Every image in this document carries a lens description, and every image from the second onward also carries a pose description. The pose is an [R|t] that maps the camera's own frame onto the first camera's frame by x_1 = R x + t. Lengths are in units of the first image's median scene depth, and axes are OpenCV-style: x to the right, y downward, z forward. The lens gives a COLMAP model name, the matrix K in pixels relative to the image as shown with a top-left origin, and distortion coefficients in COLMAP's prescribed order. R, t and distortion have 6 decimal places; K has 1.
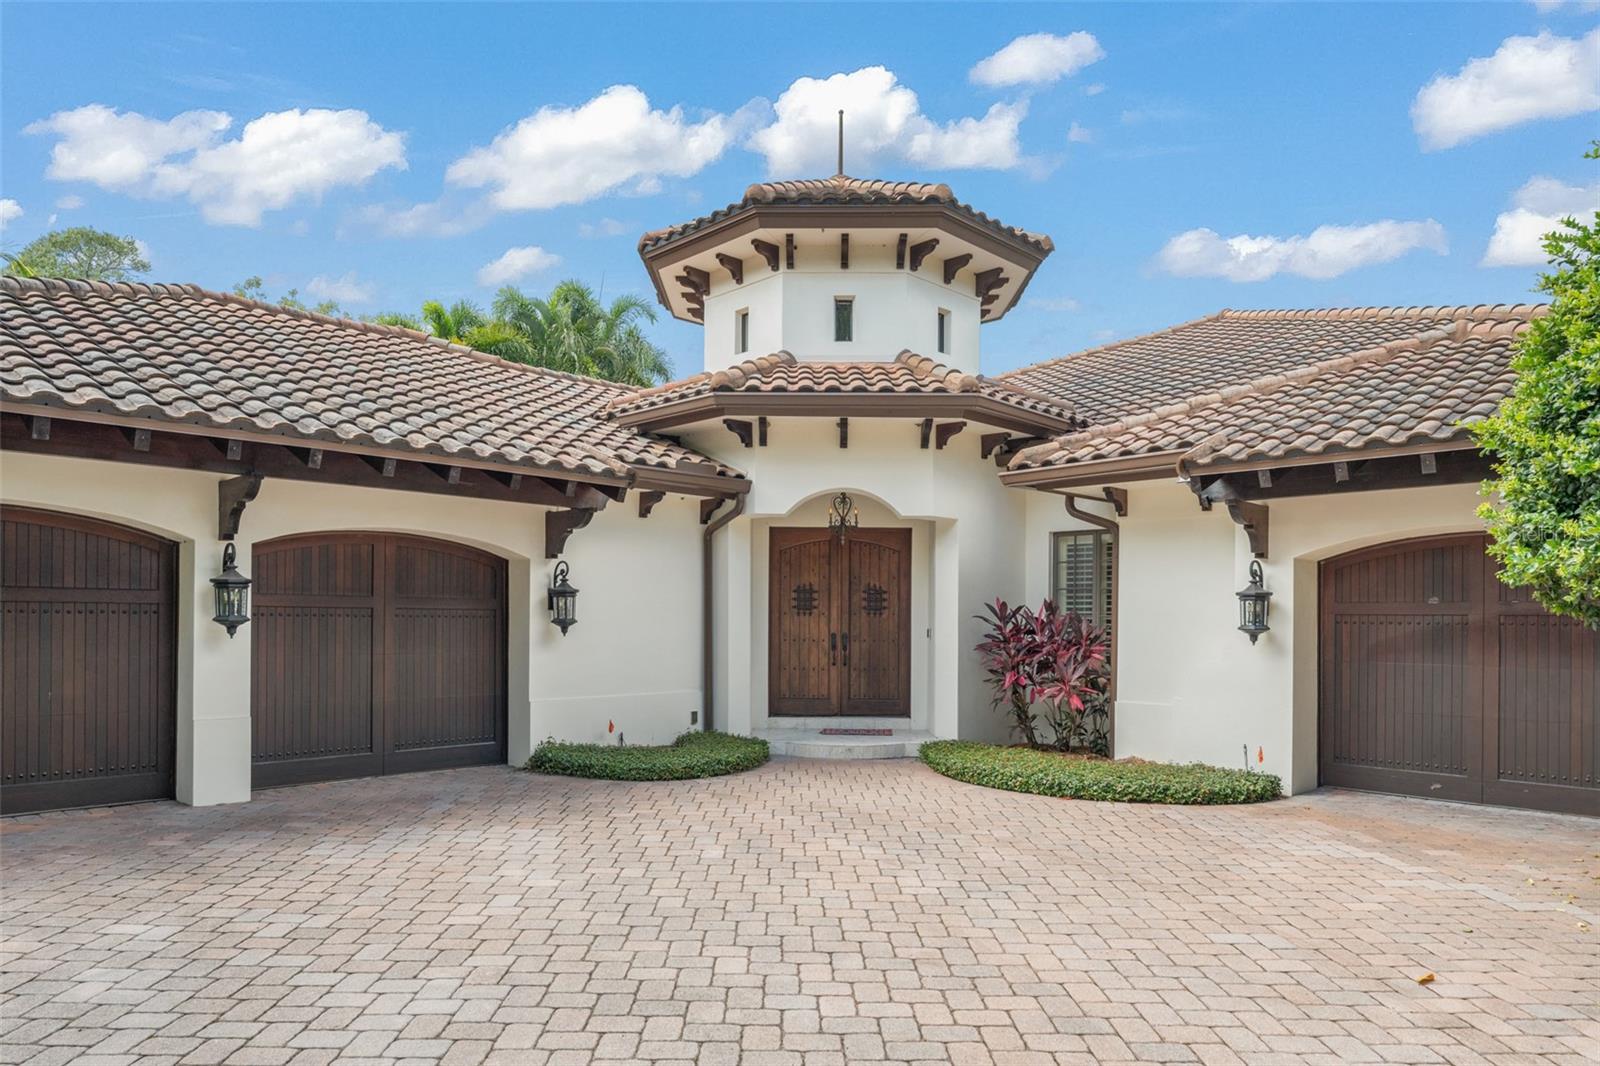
lens RADIAL K [[1006.7, 0, 798.4], [0, 1006.7, 622.4], [0, 0, 1]] dist [-0.001400, 0.000359]
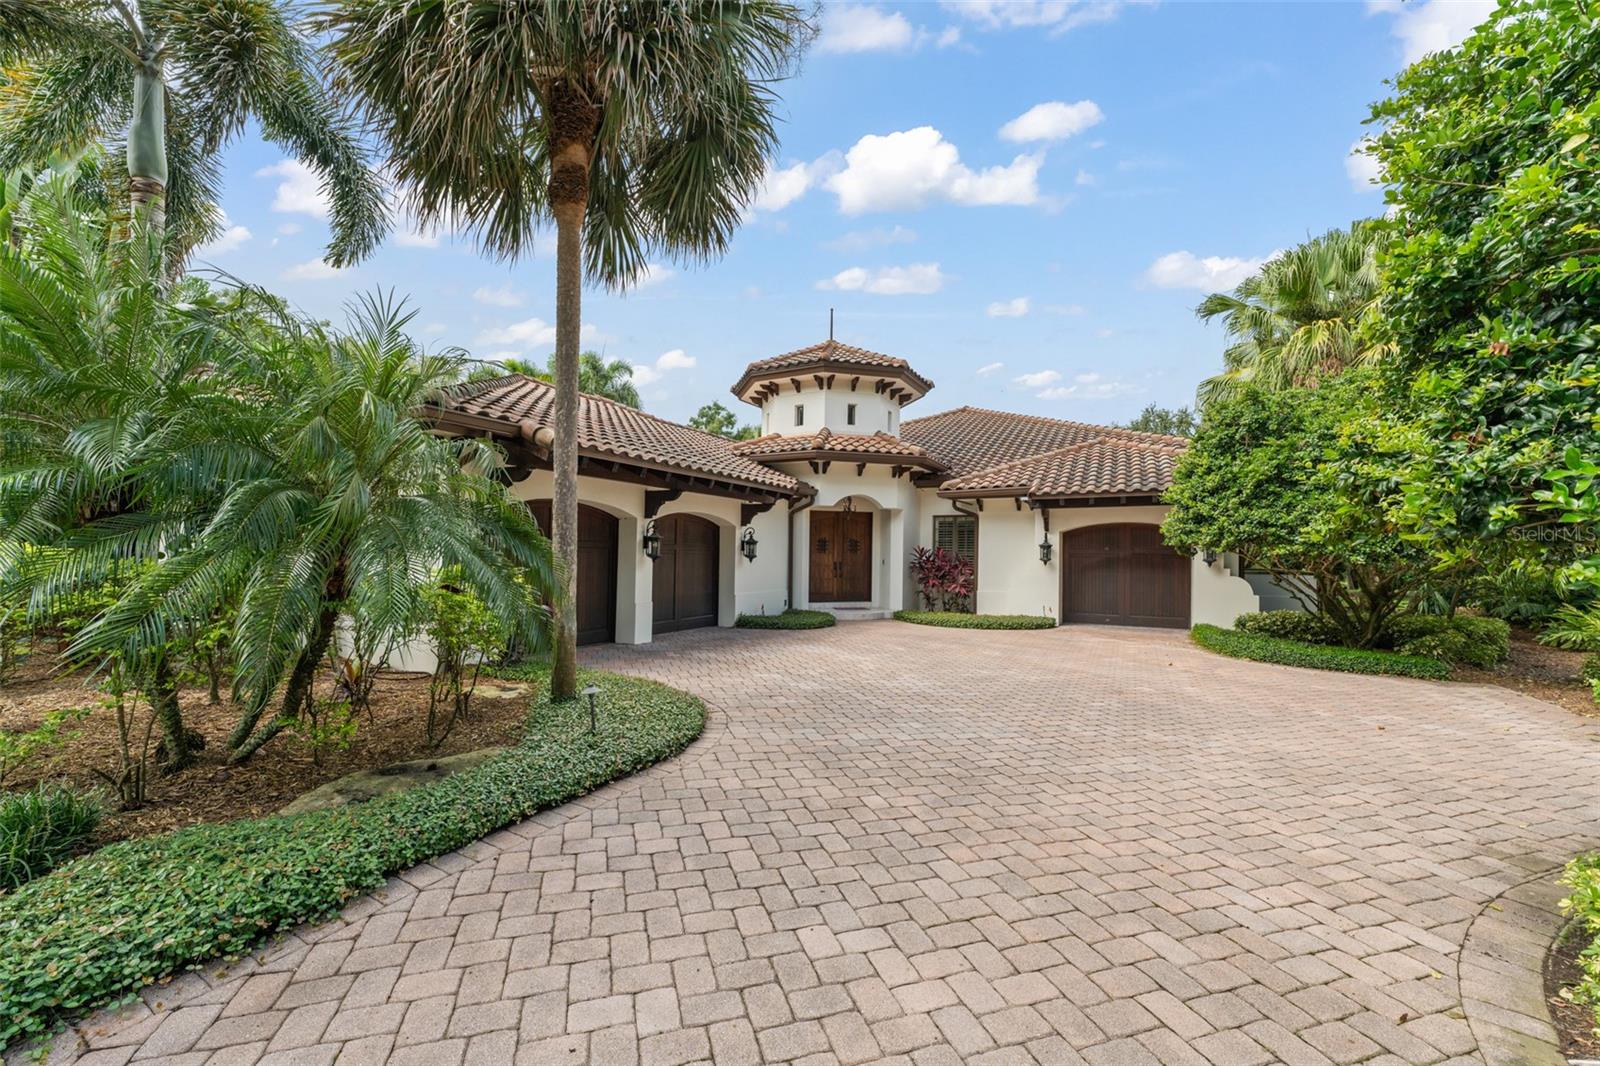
lens RADIAL K [[640.7, 0, 803.9], [0, 640.7, 551.5], [0, 0, 1]] dist [-0.000685, -0.000017]
pose [[0.960151, 0.004292, 0.279449, -0.464800], [-0.001704, 0.999953, -0.009504, 0.001914], [-0.279477, 0.008649, 0.960113, -0.293672]]
